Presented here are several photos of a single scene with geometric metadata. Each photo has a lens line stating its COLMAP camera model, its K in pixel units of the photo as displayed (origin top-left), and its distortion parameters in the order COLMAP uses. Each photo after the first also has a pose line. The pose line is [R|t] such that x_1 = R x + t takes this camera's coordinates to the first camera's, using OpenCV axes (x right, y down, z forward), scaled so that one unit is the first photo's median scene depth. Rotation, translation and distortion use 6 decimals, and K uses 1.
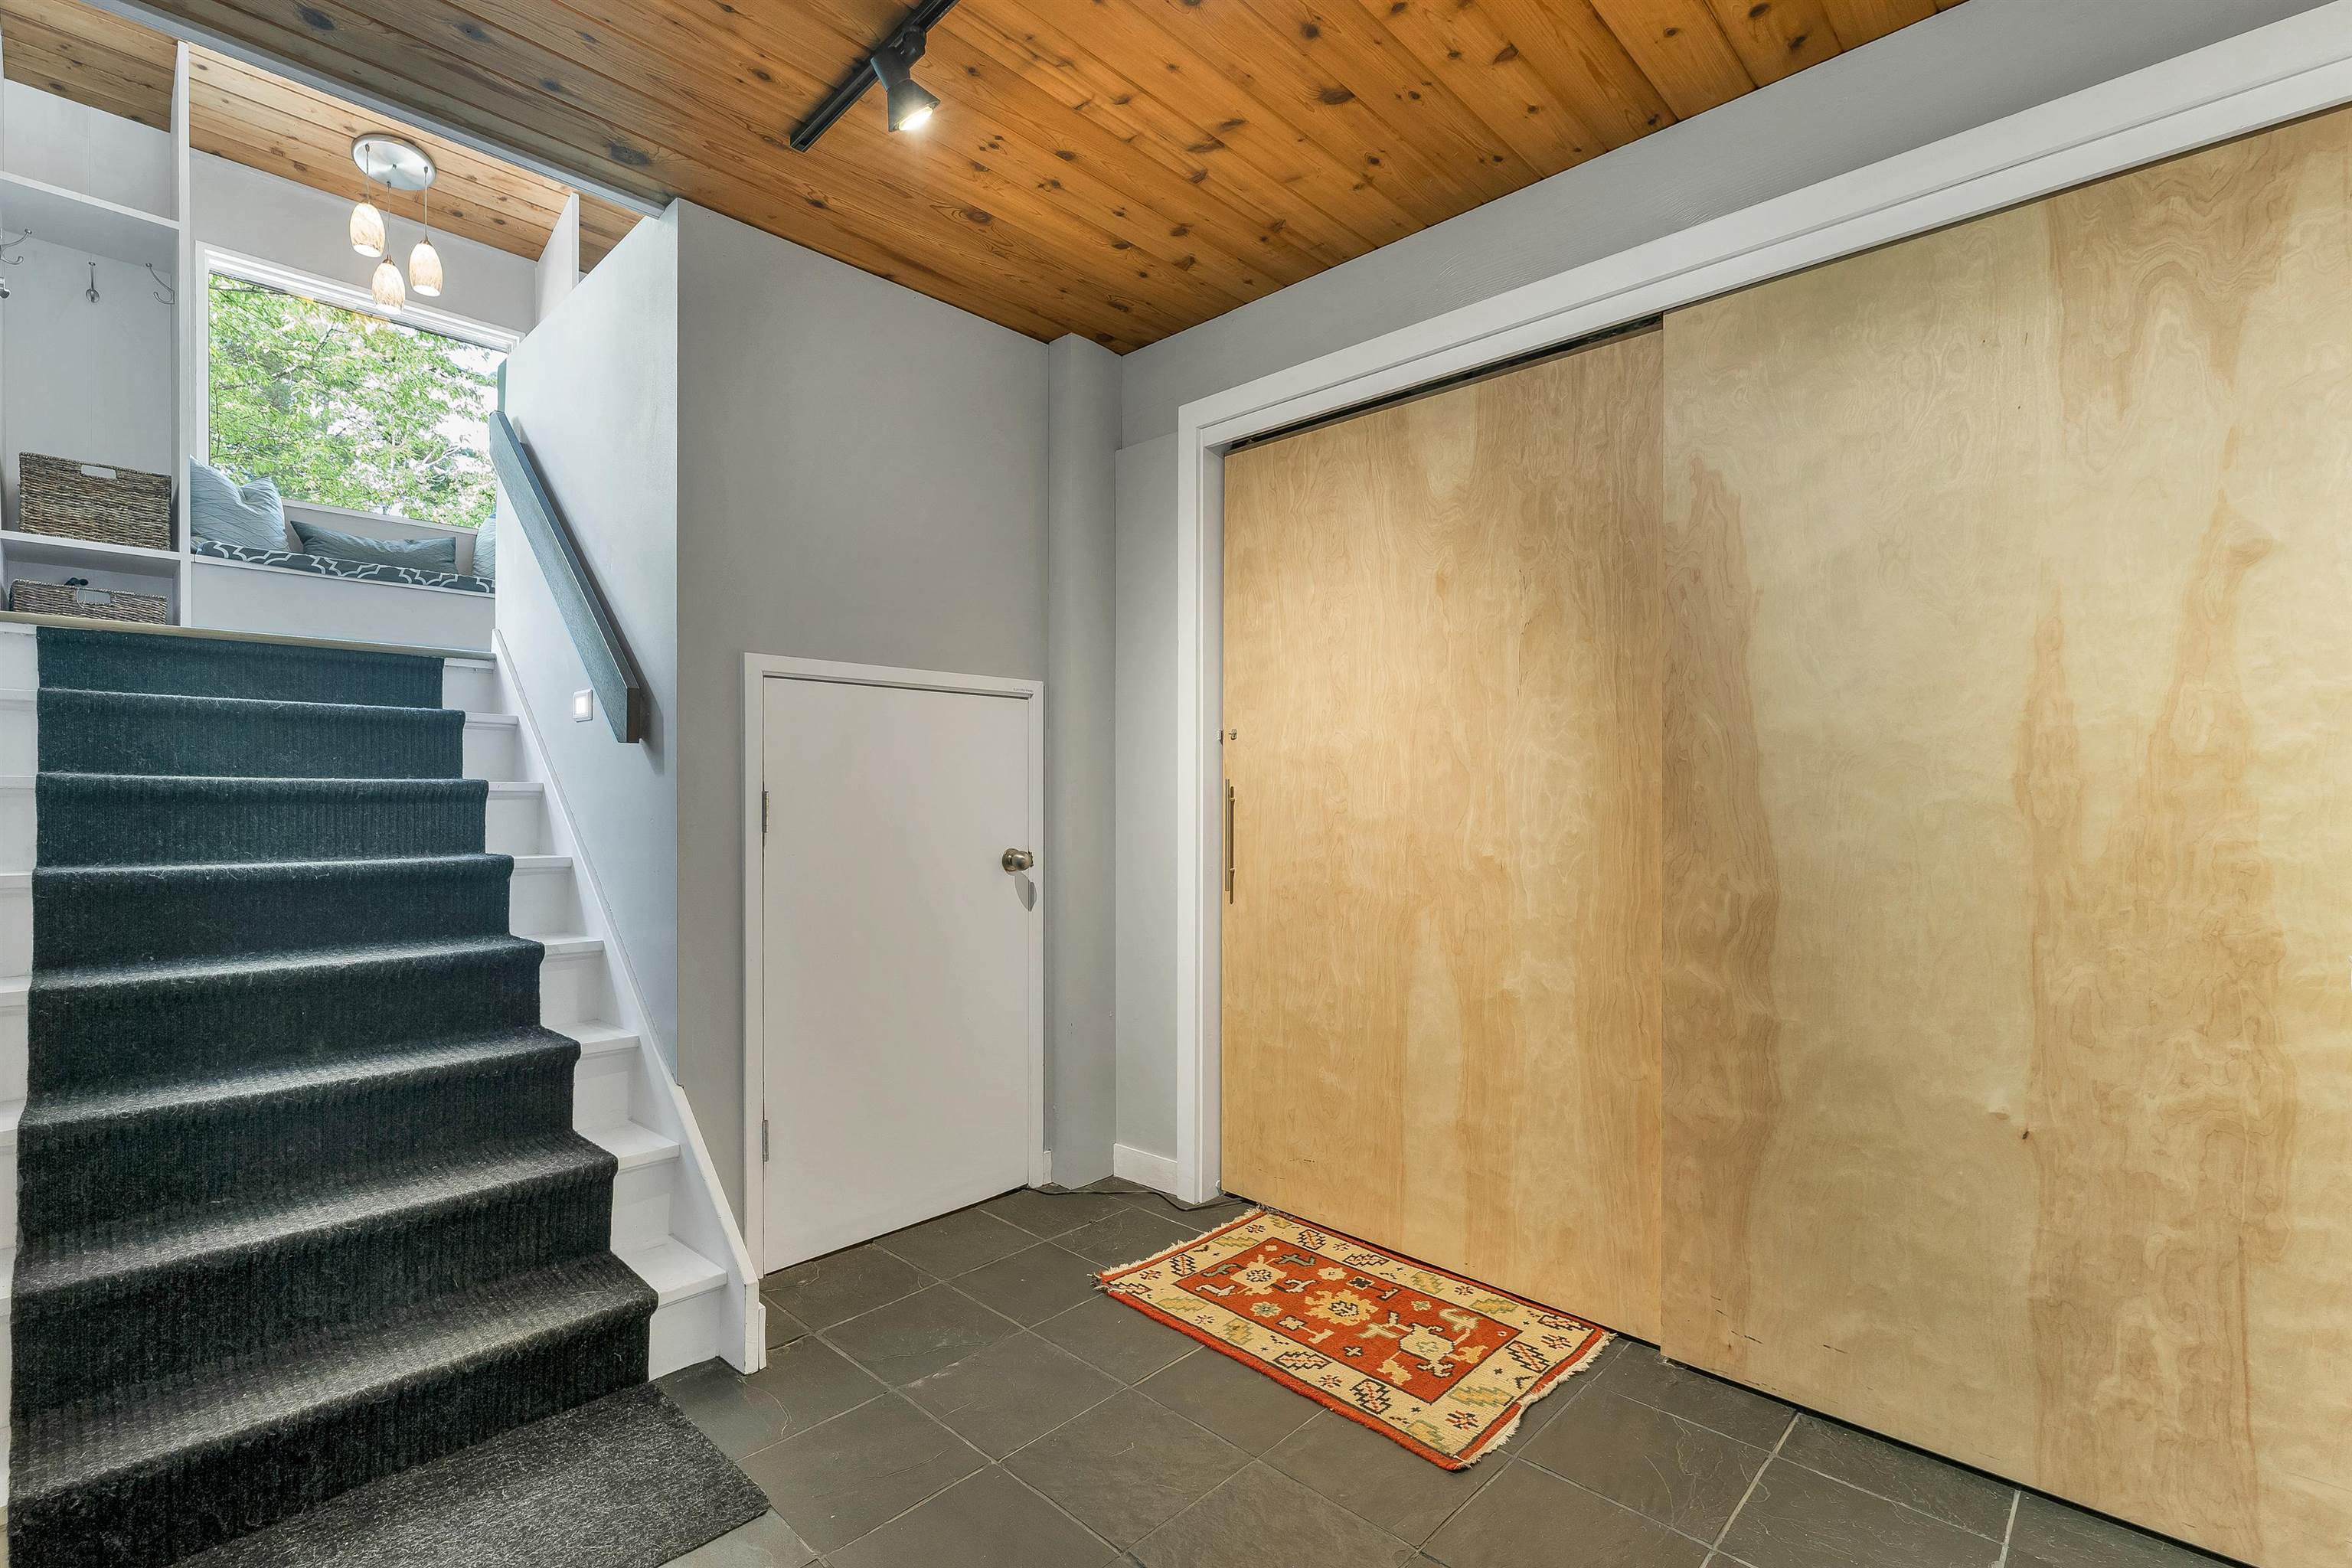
lens RADIAL K [[1045.4, 0, 1171.6], [0, 1045.4, 792.2], [0, 0, 1]] dist [0.002529, 0.000314]
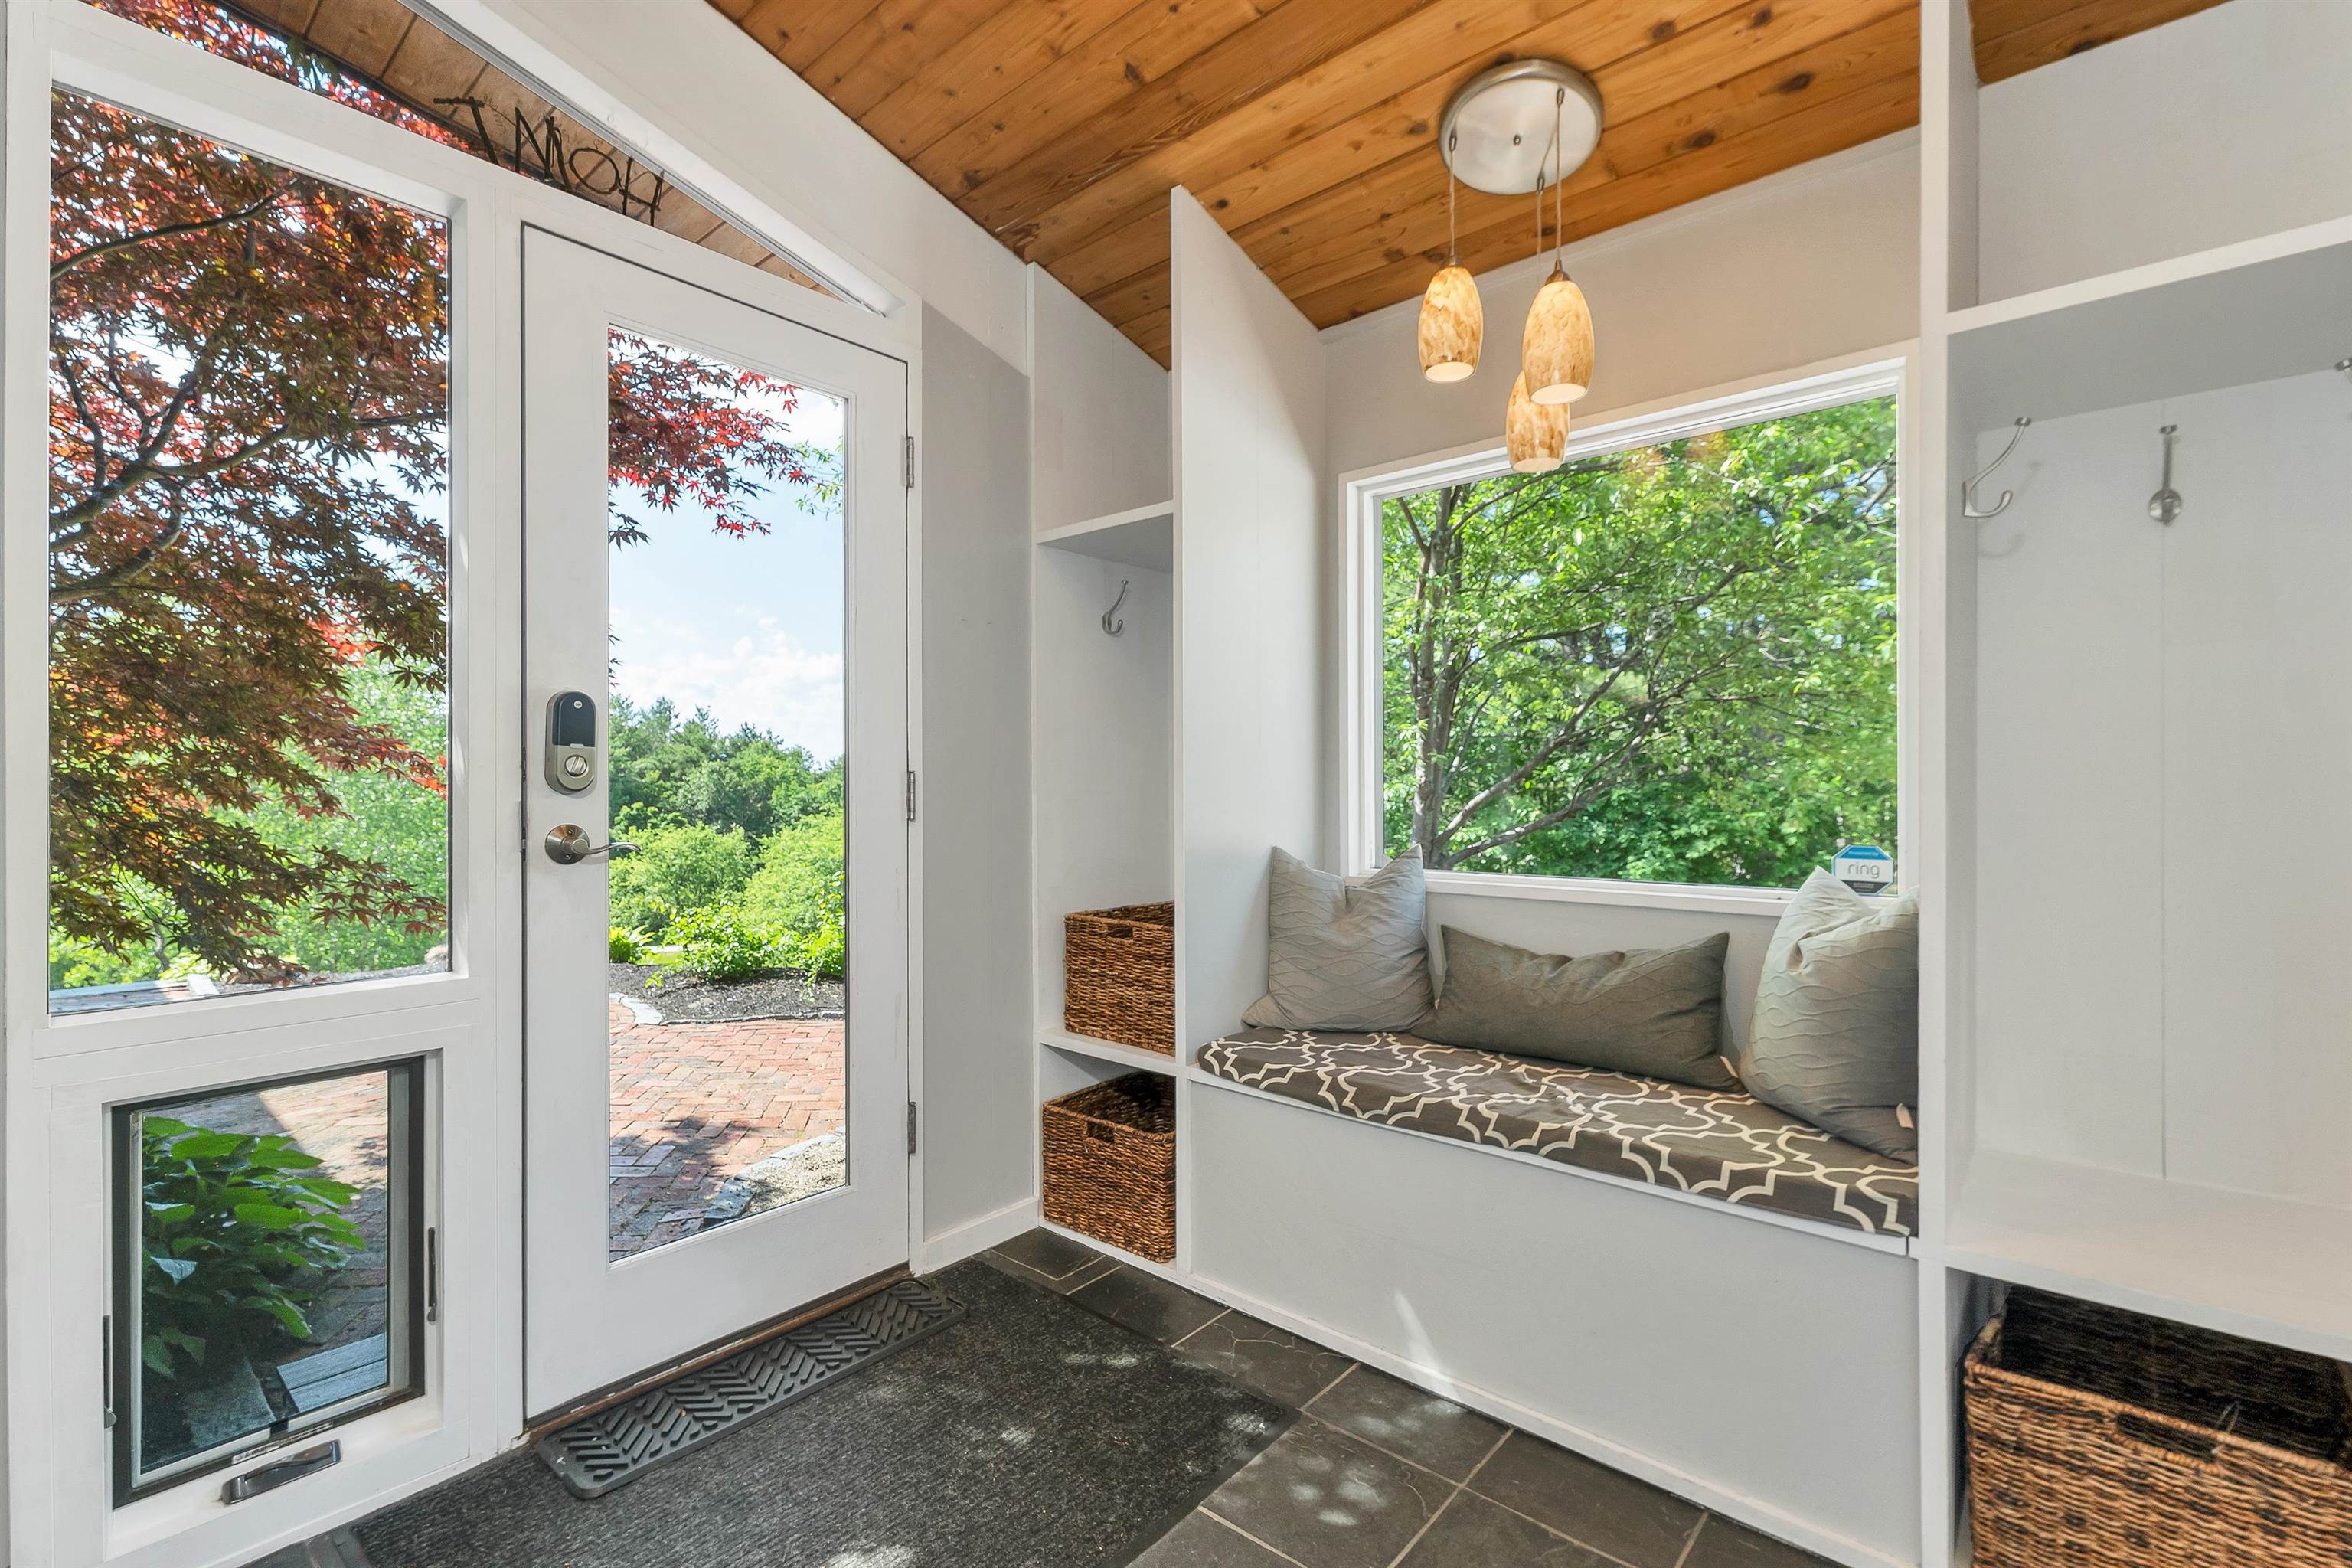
lens RADIAL K [[1045.4, 0, 1171.6], [0, 1045.4, 783.7], [0, 0, 1]] dist [0.002529, 0.000314]
pose [[0.052827, 0.001175, -0.998603, -0.316115], [0.002782, 0.999995, 0.001324, -0.331361], [0.998600, -0.002848, 0.052823, 0.835414]]
